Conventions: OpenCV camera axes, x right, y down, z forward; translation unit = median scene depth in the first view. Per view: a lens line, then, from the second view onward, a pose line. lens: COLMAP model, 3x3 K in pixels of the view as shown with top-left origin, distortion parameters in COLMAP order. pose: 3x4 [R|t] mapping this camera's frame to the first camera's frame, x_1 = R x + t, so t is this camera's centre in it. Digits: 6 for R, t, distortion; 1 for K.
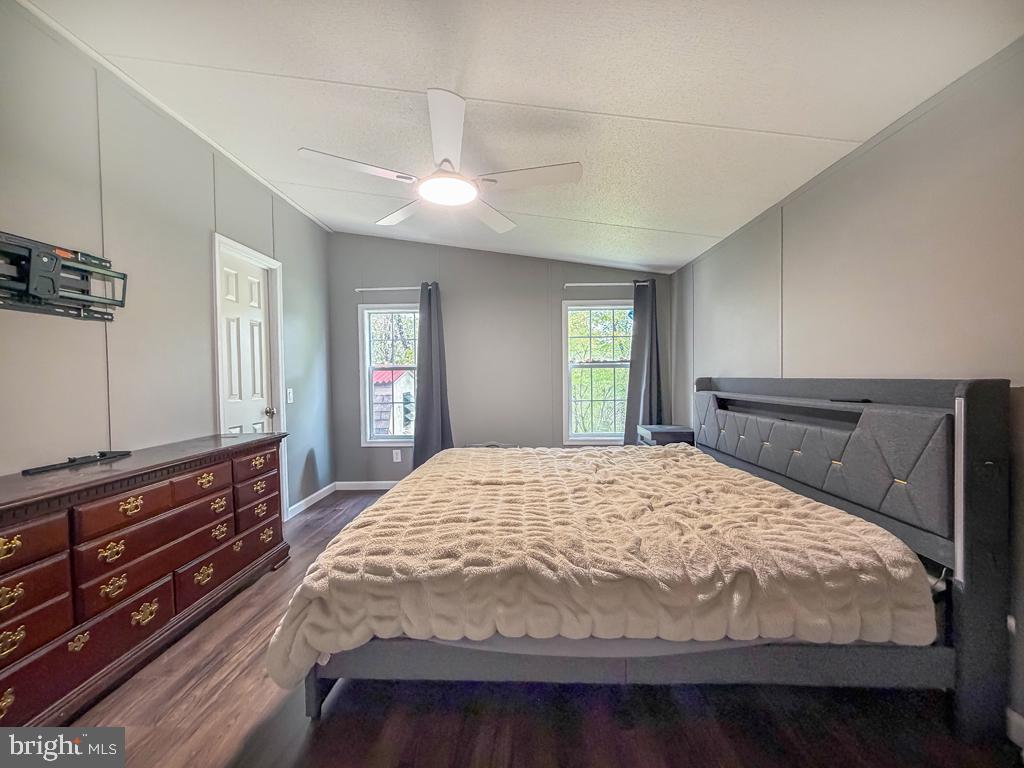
lens RADIAL K [[408.5, 0, 507.8], [0, 408.5, 385.0], [0, 0, 1]] dist [-0.002156, -0.000125]
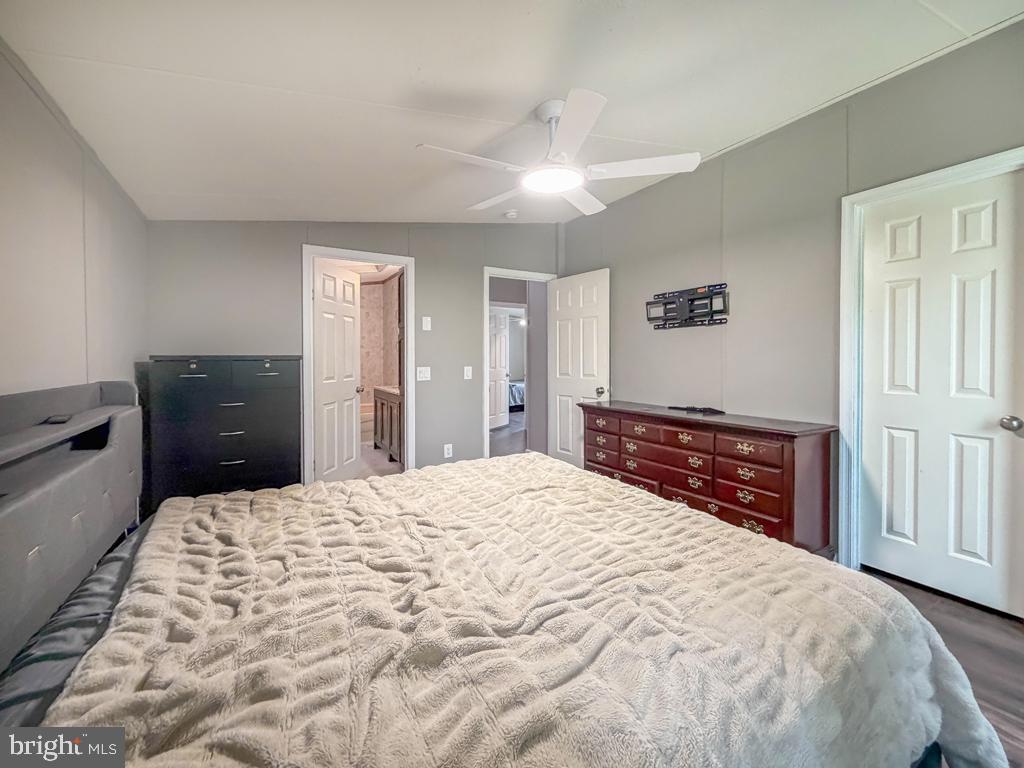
lens RADIAL K [[408.5, 0, 507.8], [0, 408.5, 385.0], [0, 0, 1]] dist [-0.002156, -0.000125]
pose [[-0.842214, 0.057809, -0.536035, 0.502364], [0.010340, 0.995784, 0.091144, -0.078545], [0.539044, 0.071220, -0.839261, 1.857781]]
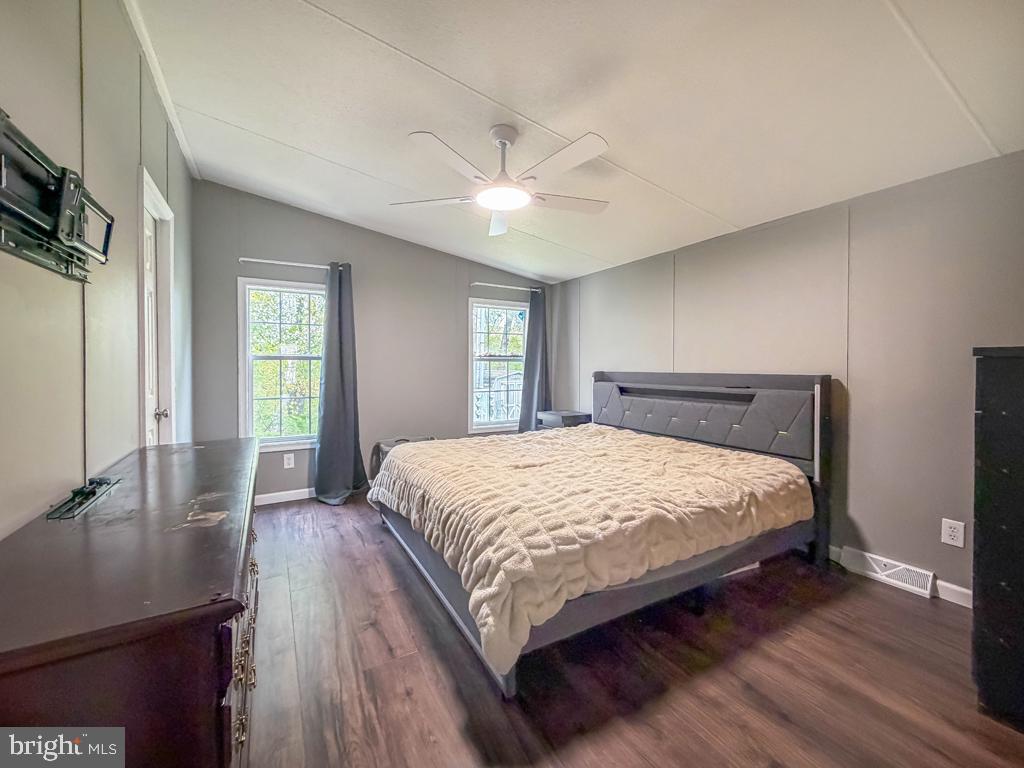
lens RADIAL K [[415.4, 0, 510.9], [0, 415.4, 370.2], [0, 0, 1]] dist [0.000341, -0.000028]
pose [[0.854162, 0.007927, 0.519947, -0.756064], [-0.000516, 0.999896, -0.014396, -0.005246], [-0.520007, 0.012028, 0.854077, 0.058291]]
